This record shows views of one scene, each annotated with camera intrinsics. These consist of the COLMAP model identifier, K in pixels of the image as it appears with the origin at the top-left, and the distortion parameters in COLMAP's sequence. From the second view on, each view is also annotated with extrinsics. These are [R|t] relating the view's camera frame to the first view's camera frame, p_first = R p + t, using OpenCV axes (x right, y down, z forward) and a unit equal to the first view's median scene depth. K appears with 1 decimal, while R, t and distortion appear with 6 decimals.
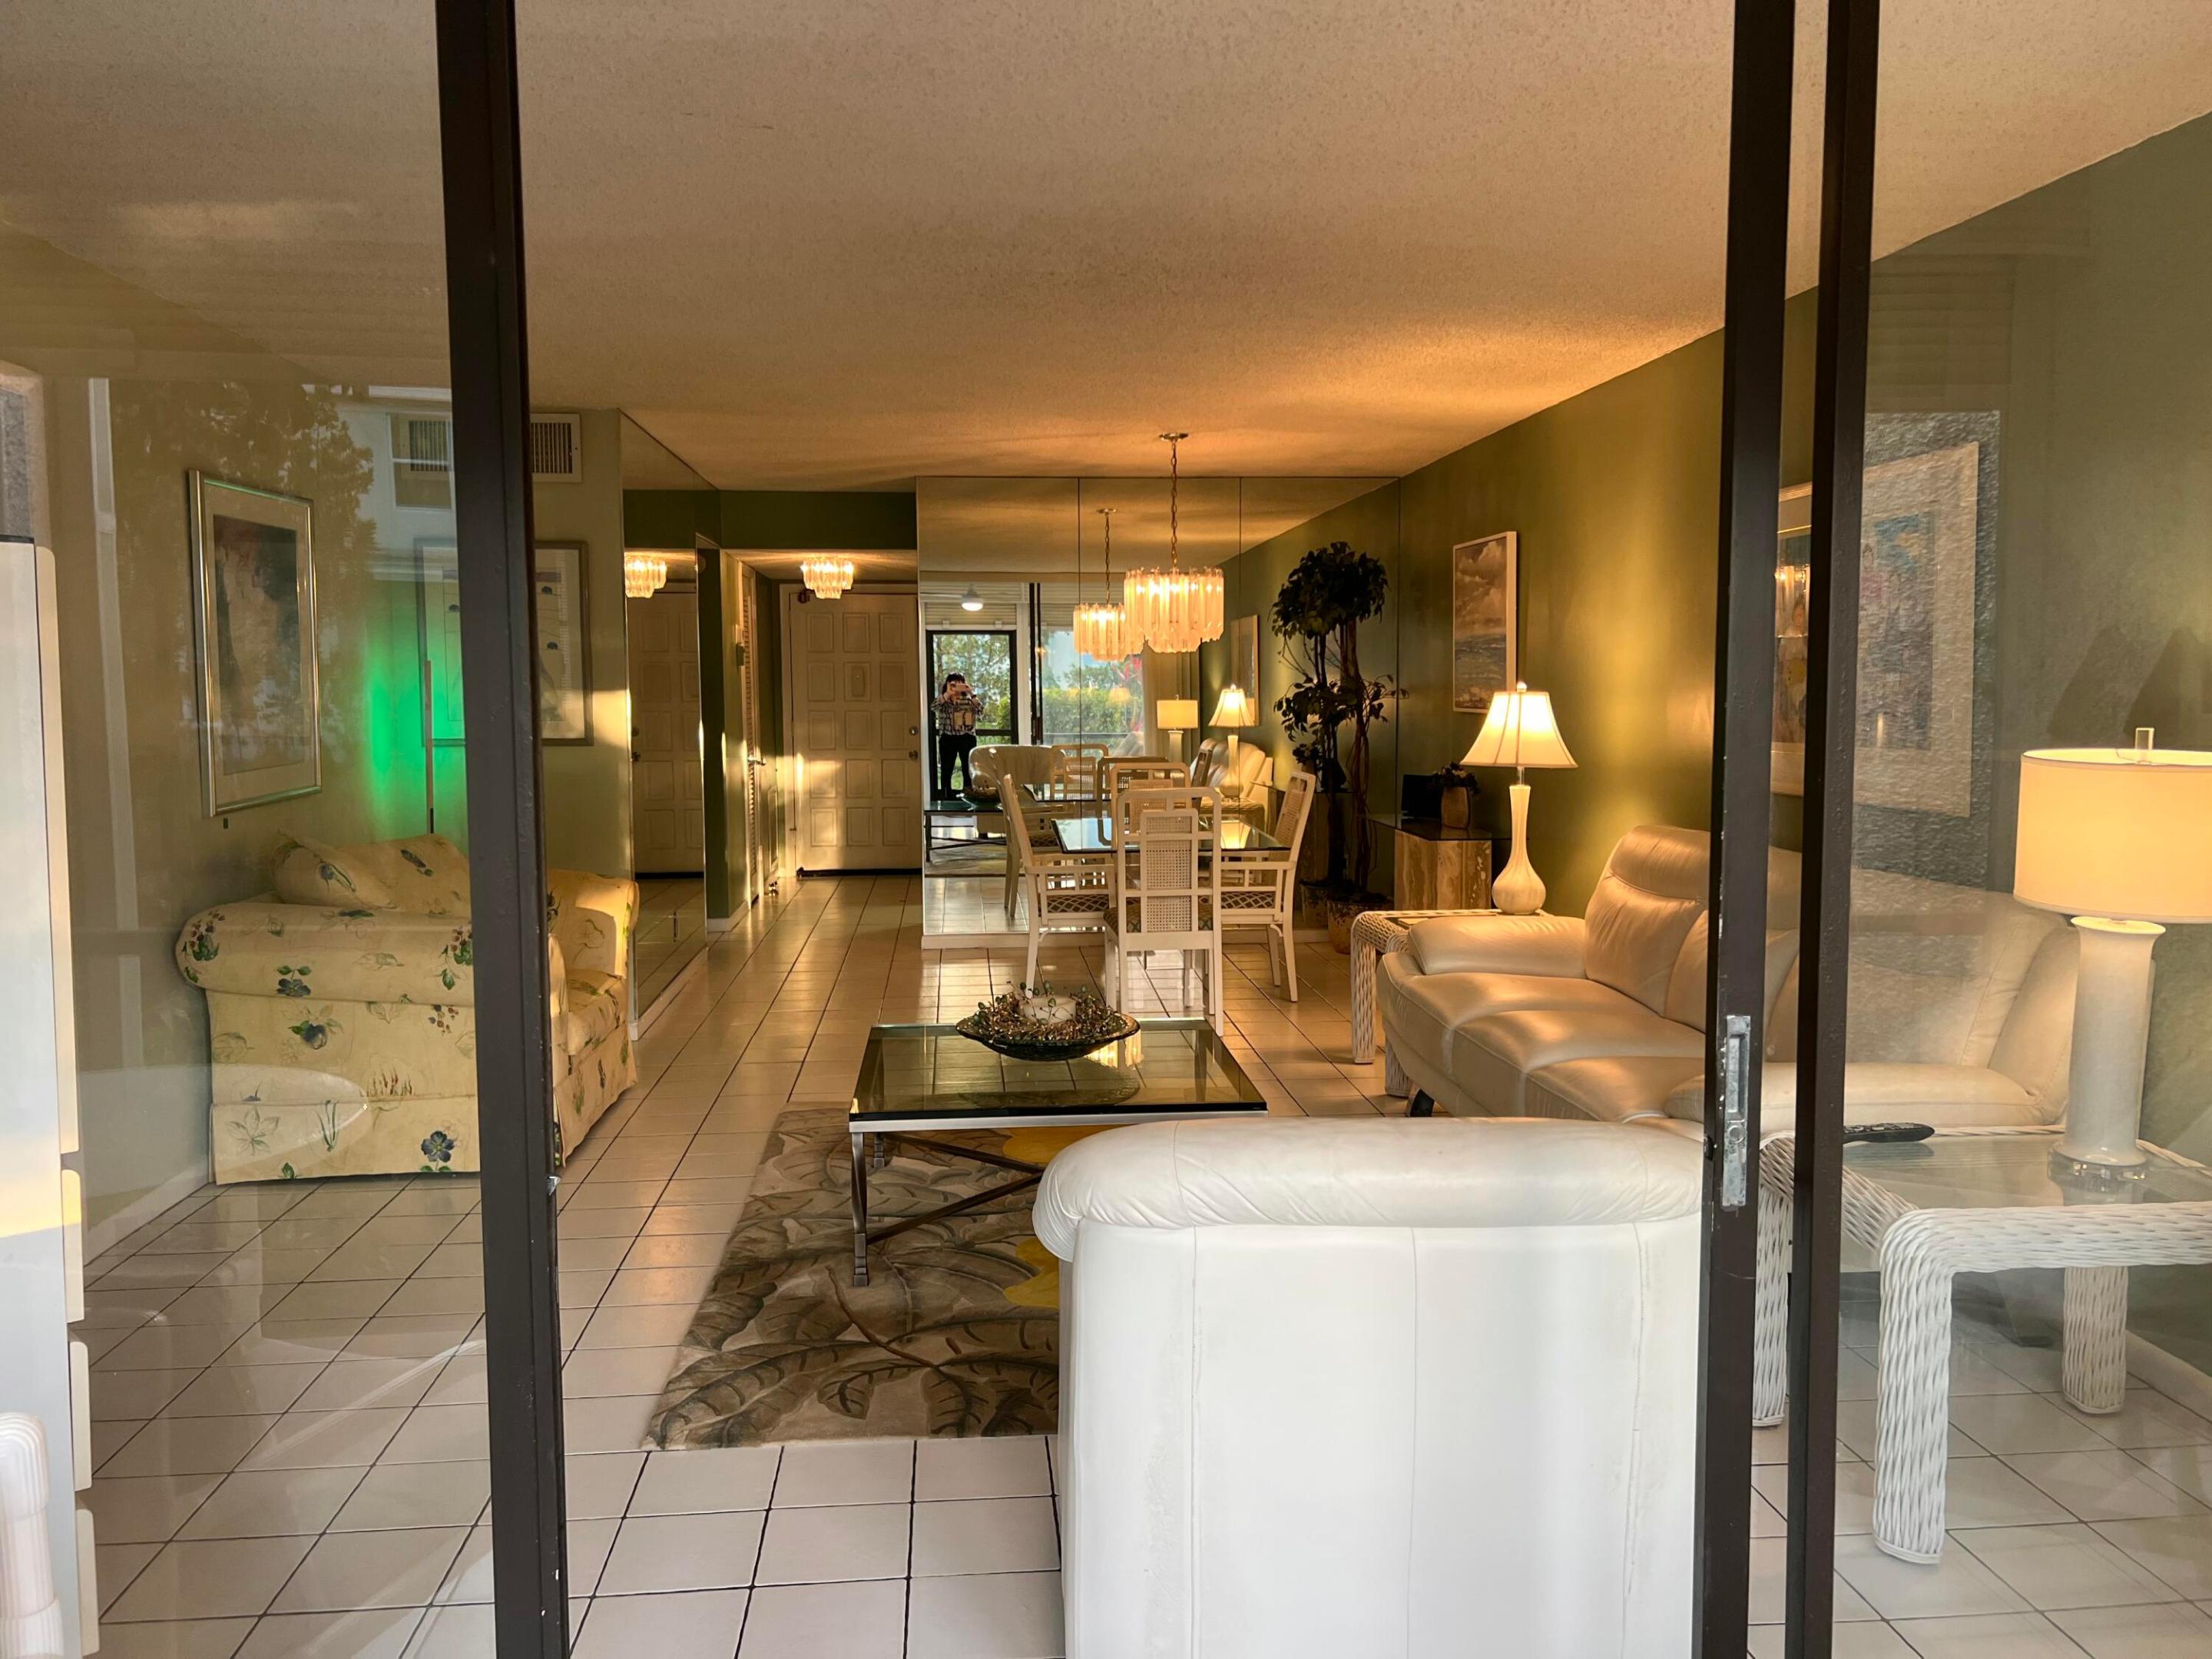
lens RADIAL K [[1682.8, 0, 1096.1], [0, 1682.8, 823.8], [0, 0, 1]] dist [0.078252, -0.108925]
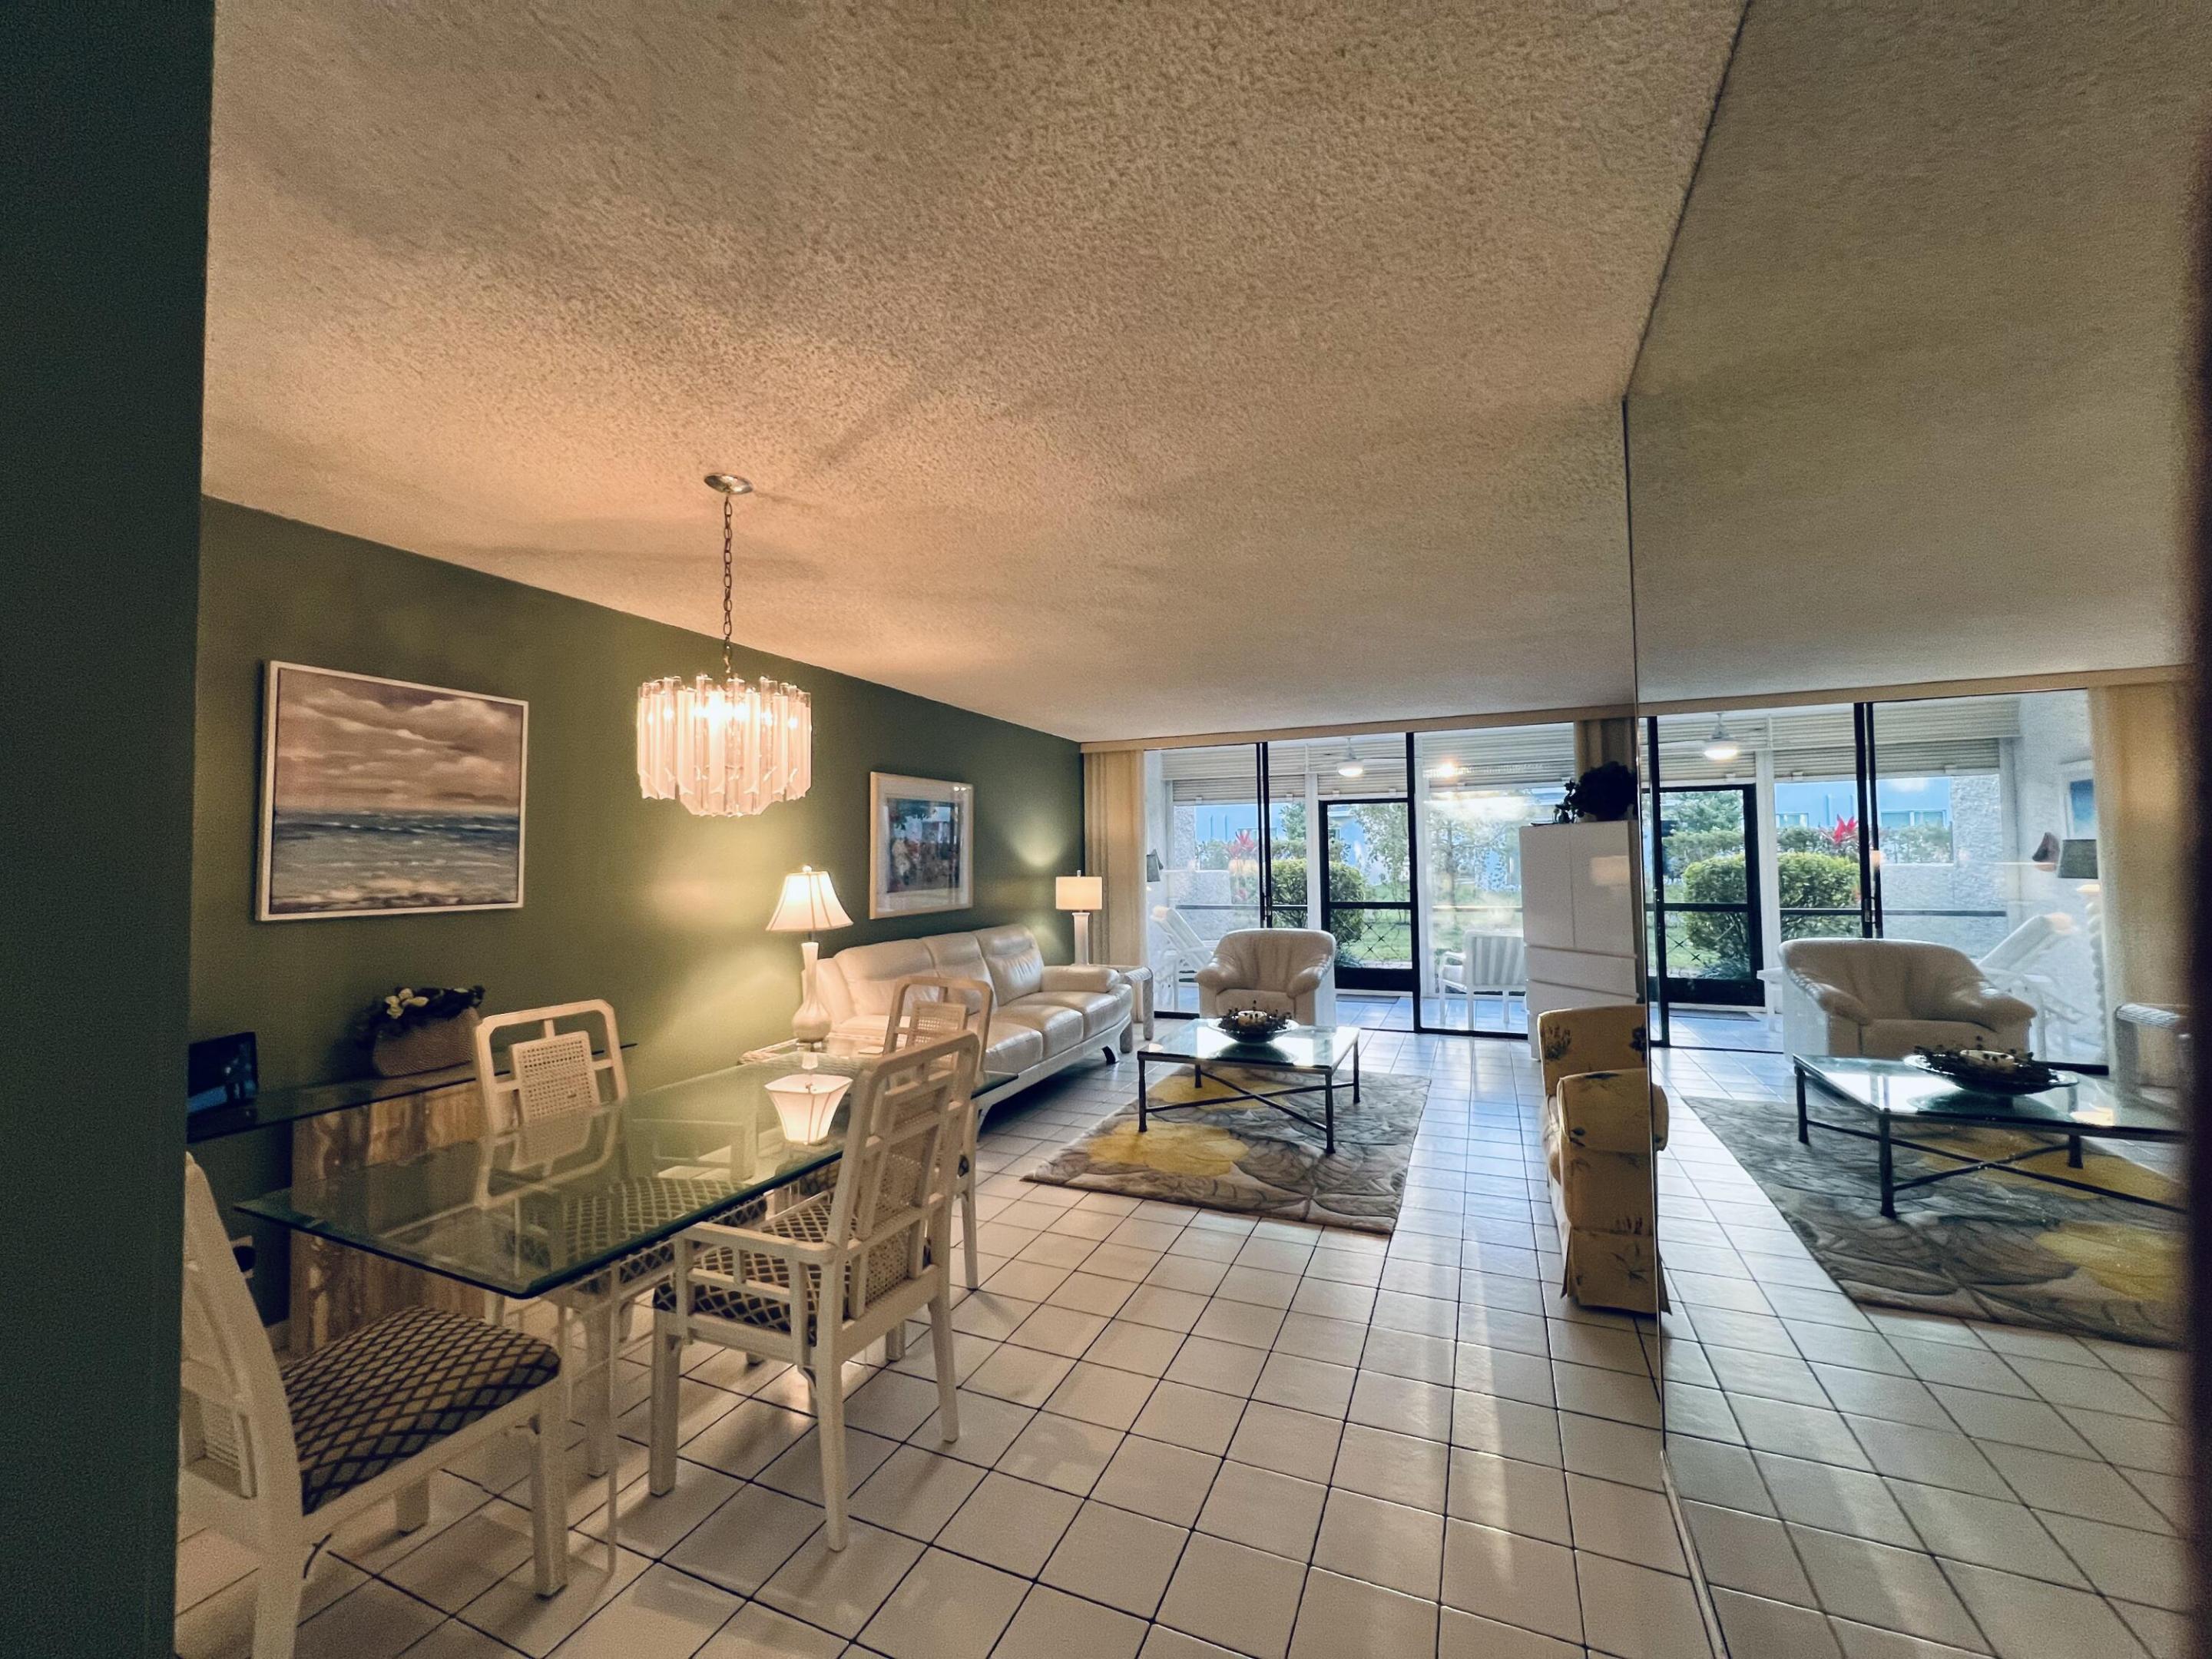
lens RADIAL K [[884.8, 0, 1106.0], [0, 884.8, 829.5], [0, 0, 1]] dist [-0.010179, -0.000020]
pose [[0.882936, -0.023802, -0.468890, 0.287105], [-0.031038, 0.993570, -0.108882, -0.055322], [0.468467, 0.110689, 0.876520, 0.690966]]
